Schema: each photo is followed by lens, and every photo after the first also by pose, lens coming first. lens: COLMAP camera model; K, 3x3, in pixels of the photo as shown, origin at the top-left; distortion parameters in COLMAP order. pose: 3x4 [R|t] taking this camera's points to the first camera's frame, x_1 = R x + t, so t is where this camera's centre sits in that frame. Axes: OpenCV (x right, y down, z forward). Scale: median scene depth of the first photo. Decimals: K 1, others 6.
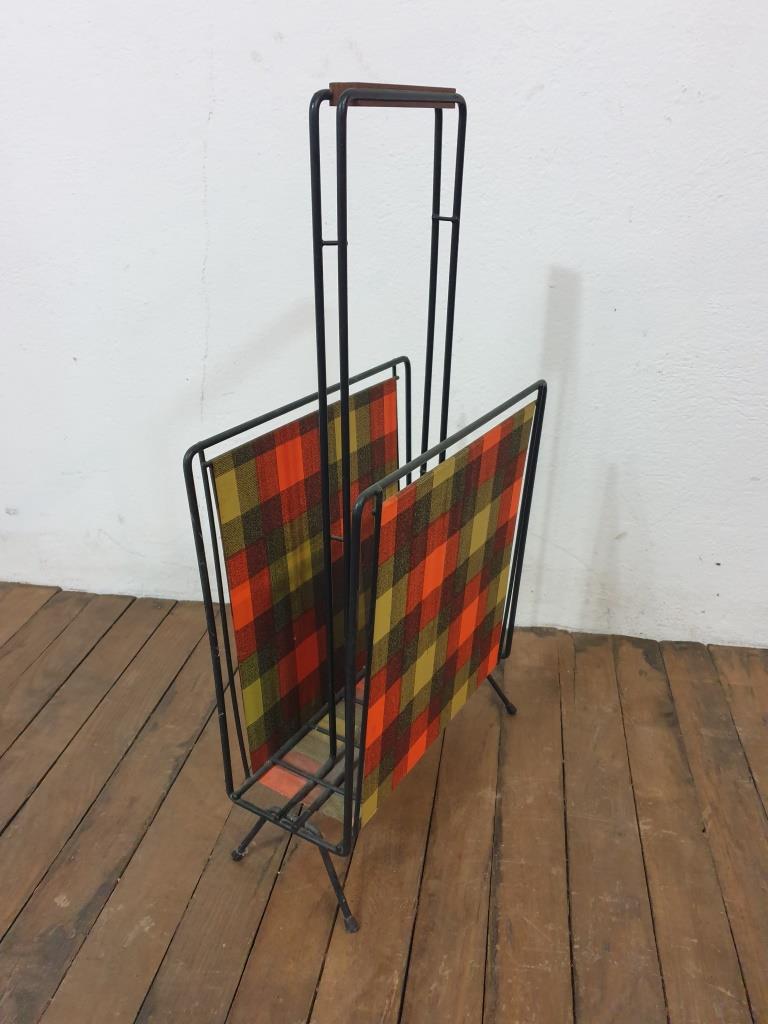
lens RADIAL K [[773.3, 0, 385.0], [0, 773.3, 520.4], [0, 0, 1]] dist [0.000043, 0.048260]
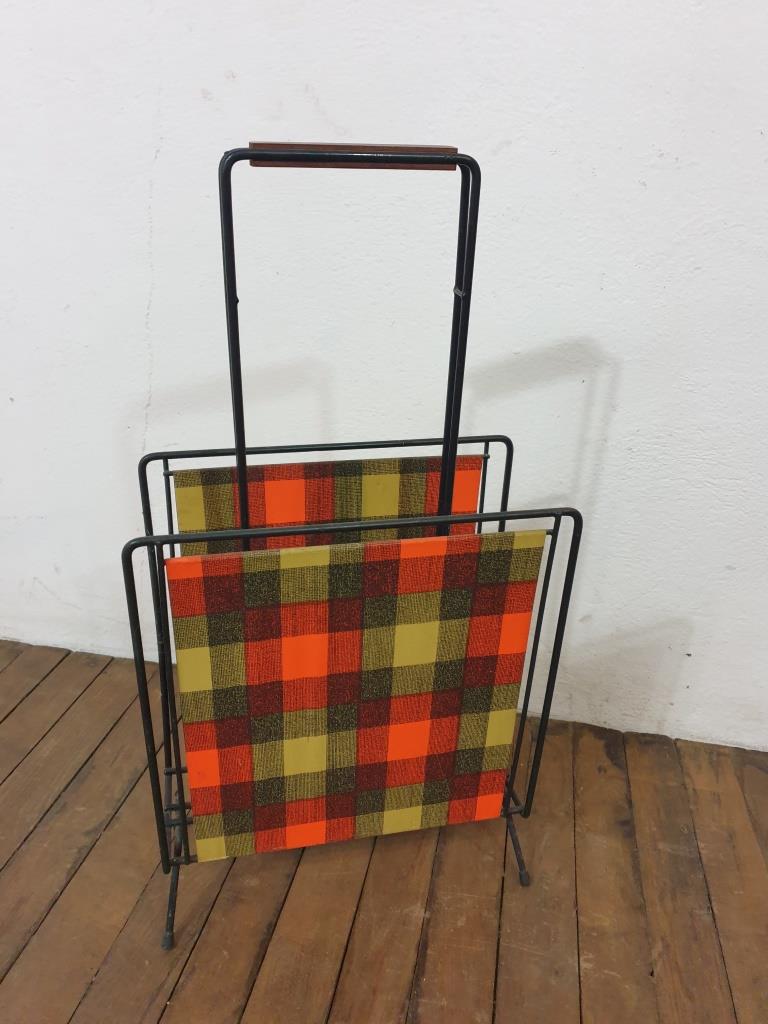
lens RADIAL K [[773.3, 0, 384.1], [0, 773.3, 520.4], [0, 0, 1]] dist [0.000043, 0.048260]
pose [[0.998821, 0.048139, -0.006270, 0.077068], [-0.048272, 0.998565, -0.023203, -0.076385], [0.005144, 0.023479, 0.999711, 0.083363]]
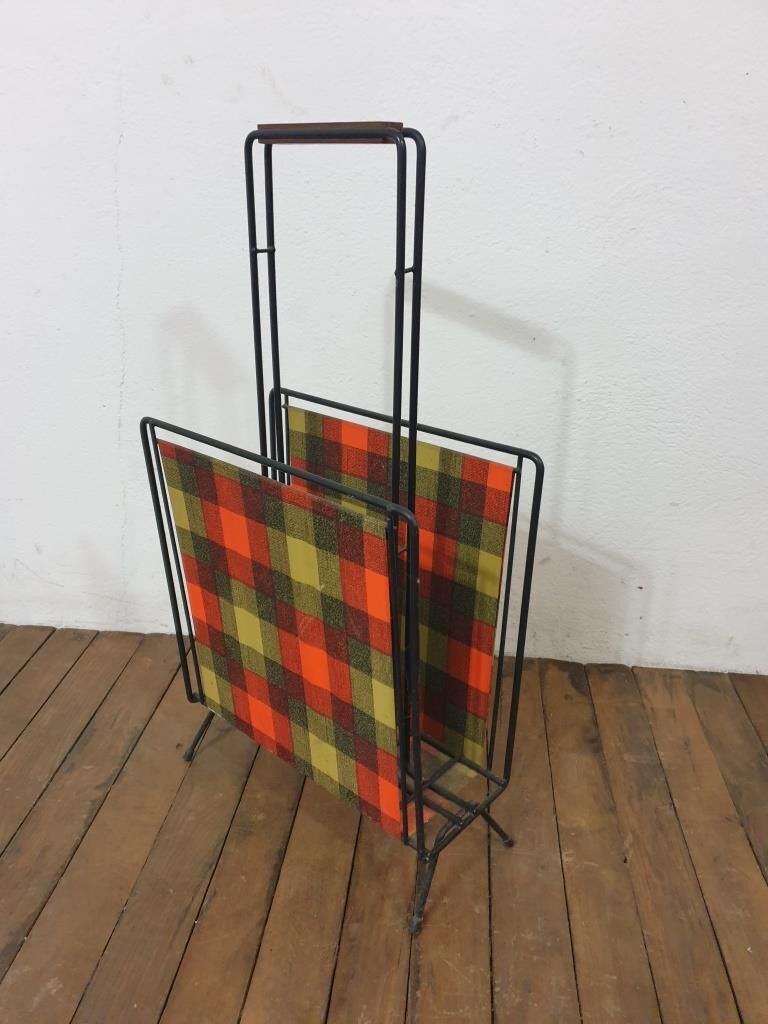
lens RADIAL K [[773.3, 0, 370.9], [0, 773.3, 523.0], [0, 0, 1]] dist [0.000043, 0.048260]
pose [[0.998482, -0.012484, 0.053639, 0.030978], [0.012623, 0.999918, -0.002244, -0.035333], [-0.053606, 0.002918, 0.998558, 0.013305]]
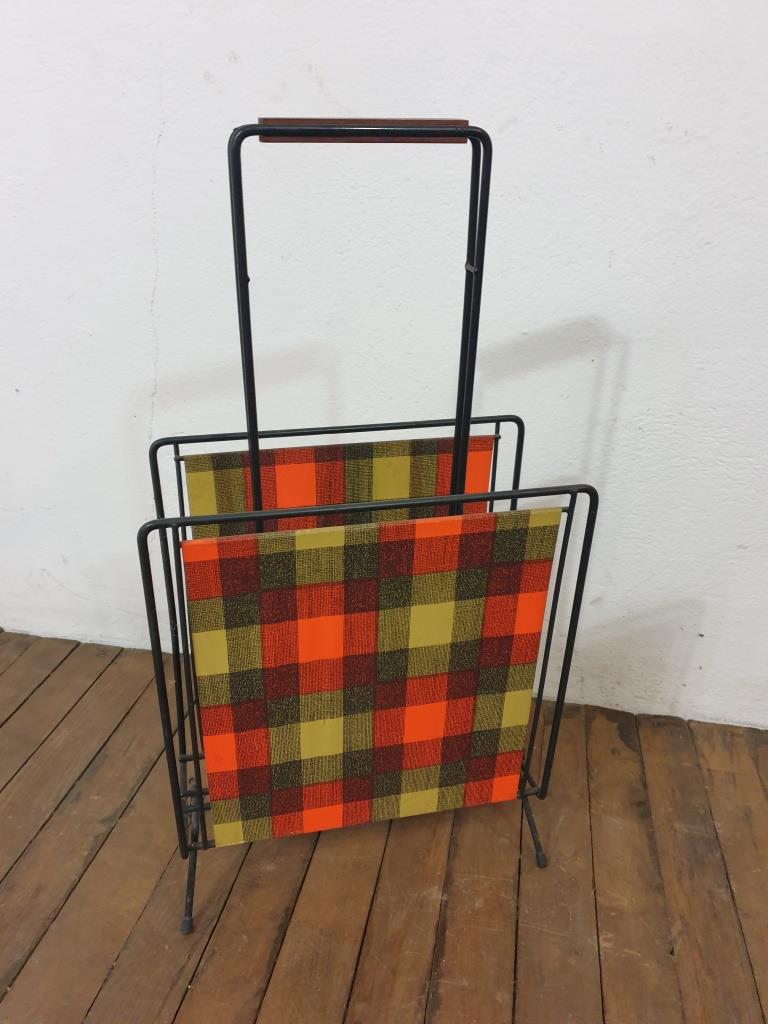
lens RADIAL K [[773.3, 0, 380.2], [0, 773.3, 520.1], [0, 0, 1]] dist [0.000043, 0.048260]
pose [[0.999426, 0.032317, -0.010179, 0.064158], [-0.032474, 0.999350, -0.015626, -0.063520], [0.009667, 0.015948, 0.999826, 0.087578]]
